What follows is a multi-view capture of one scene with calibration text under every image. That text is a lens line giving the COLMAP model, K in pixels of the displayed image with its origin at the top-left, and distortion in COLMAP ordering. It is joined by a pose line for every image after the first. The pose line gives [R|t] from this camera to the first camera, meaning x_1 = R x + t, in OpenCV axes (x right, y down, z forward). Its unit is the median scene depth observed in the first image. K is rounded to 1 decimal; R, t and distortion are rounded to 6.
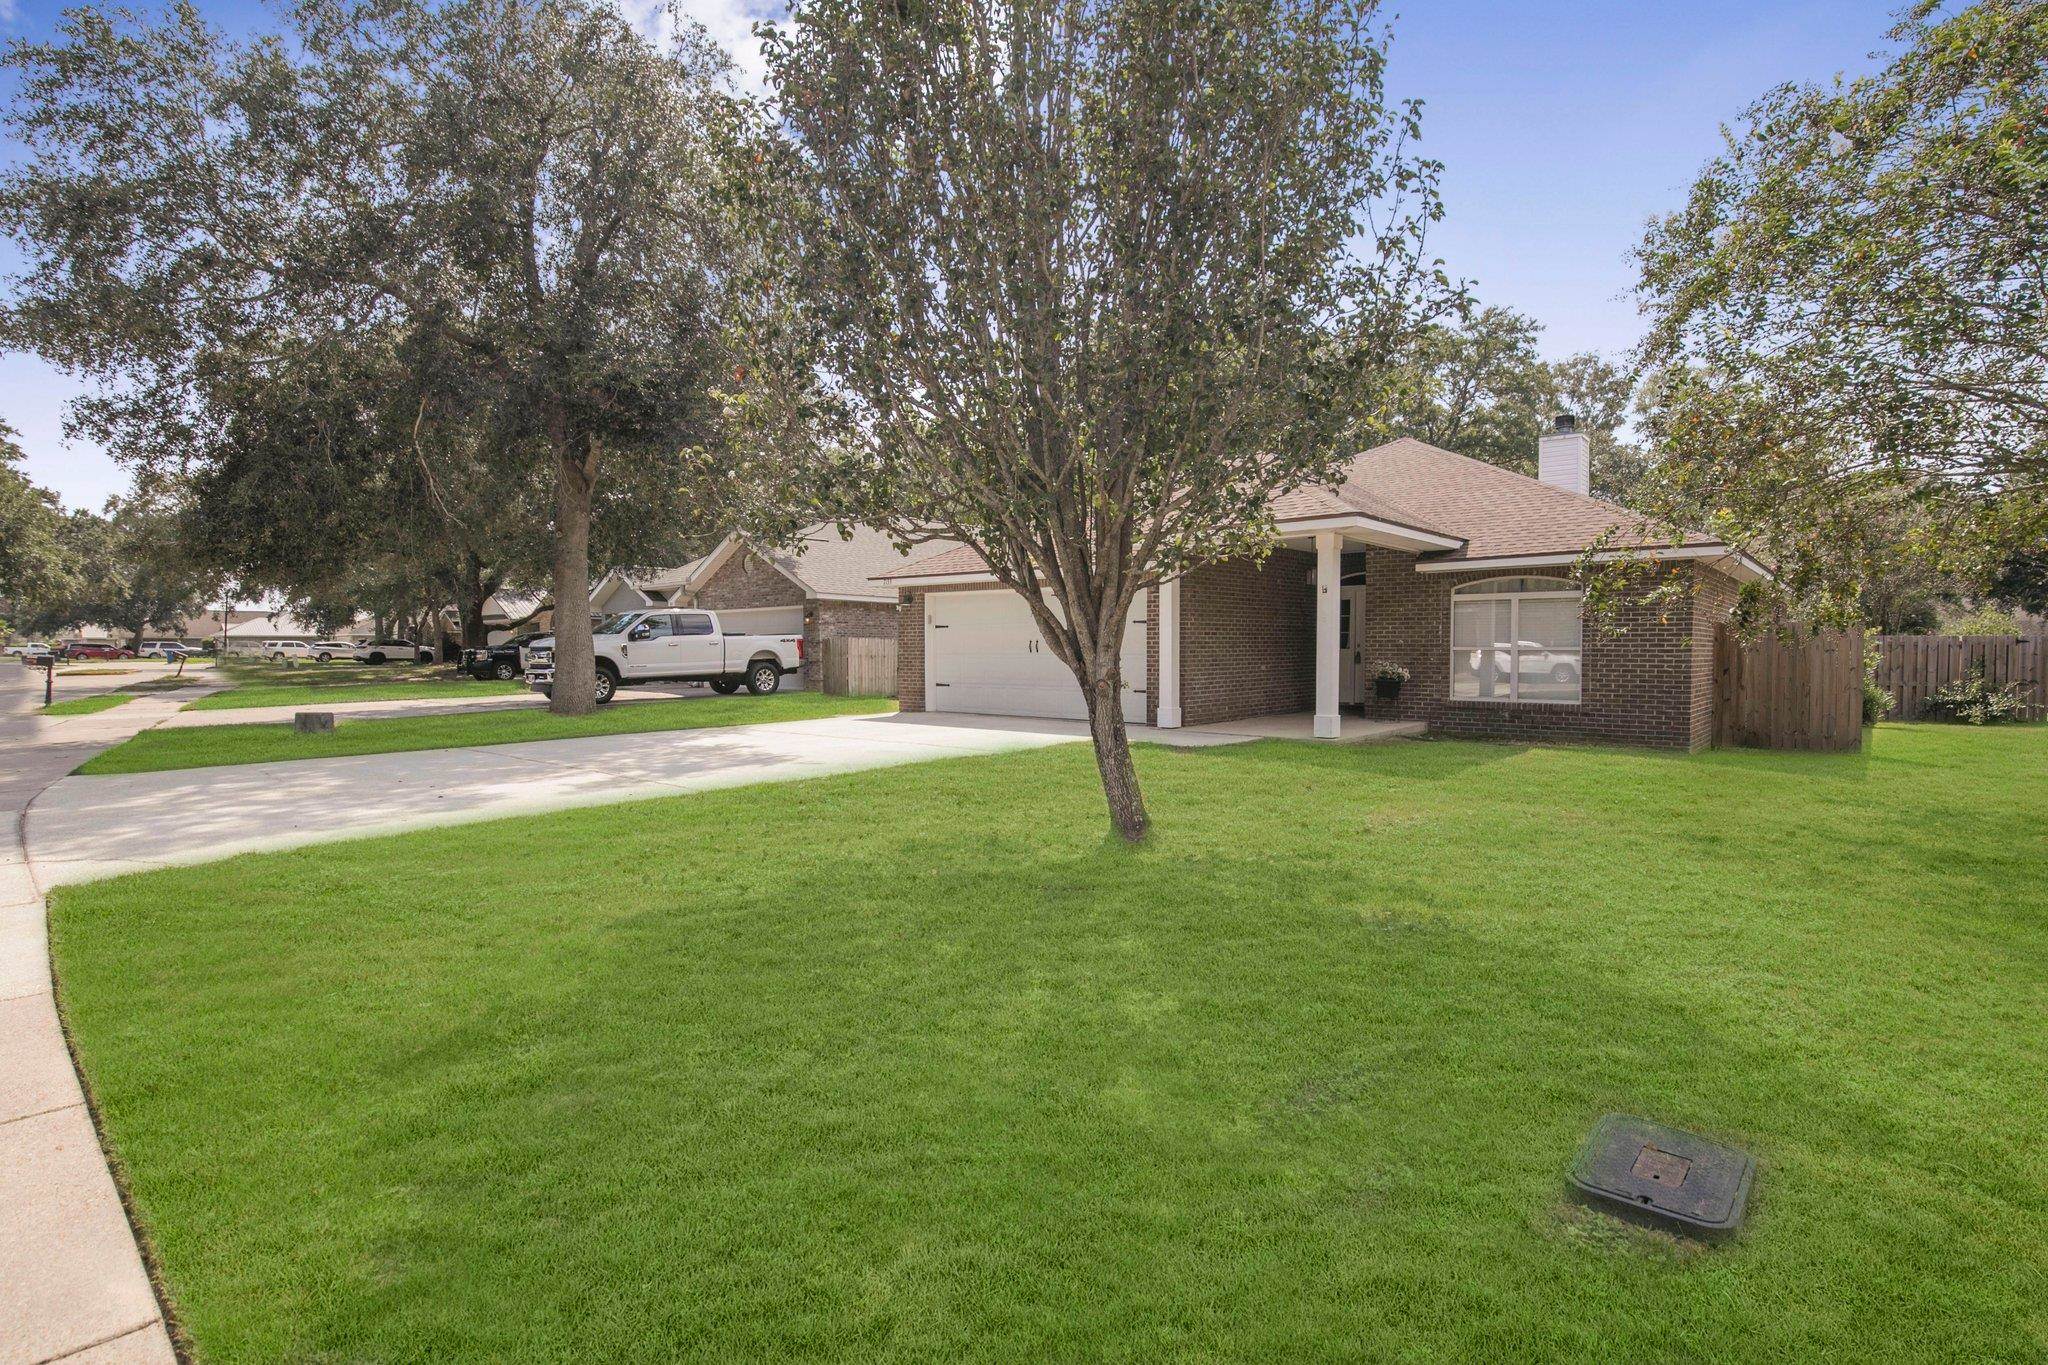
lens RADIAL K [[963.5, 0, 1058.9], [0, 963.5, 686.5], [0, 0, 1]] dist [-0.003591, -0.000949]
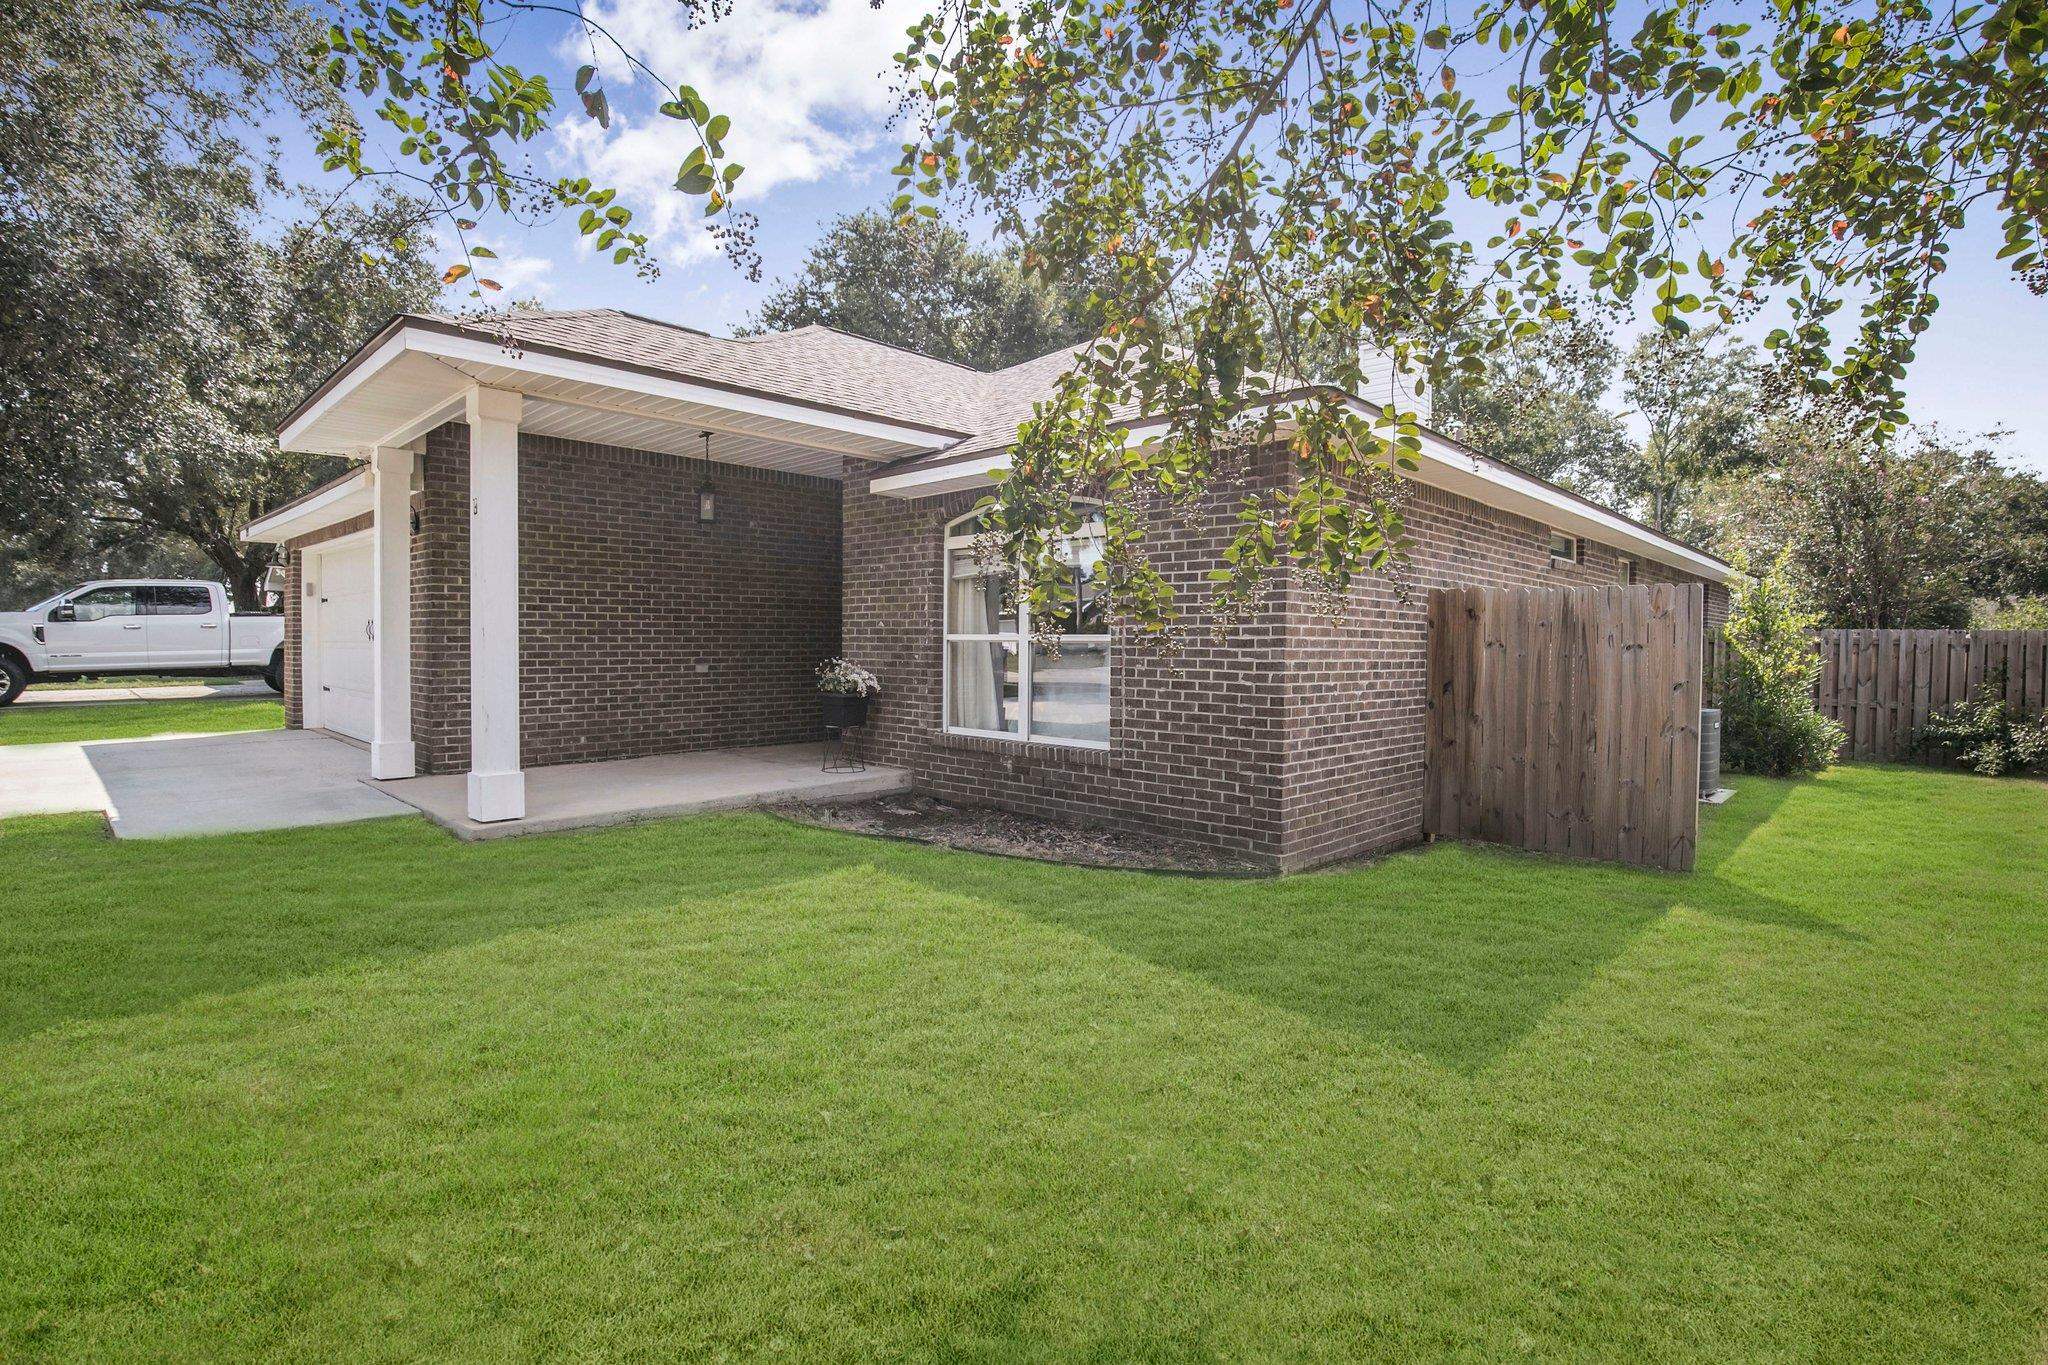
lens RADIAL K [[956.7, 0, 1017.9], [0, 956.7, 673.3], [0, 0, 1]] dist [-0.019733, 0.000101]
pose [[0.997735, 0.011807, -0.066218, 0.497731], [-0.012443, 0.999880, -0.009208, -0.015133], [0.066102, 0.010011, 0.997763, 0.480949]]
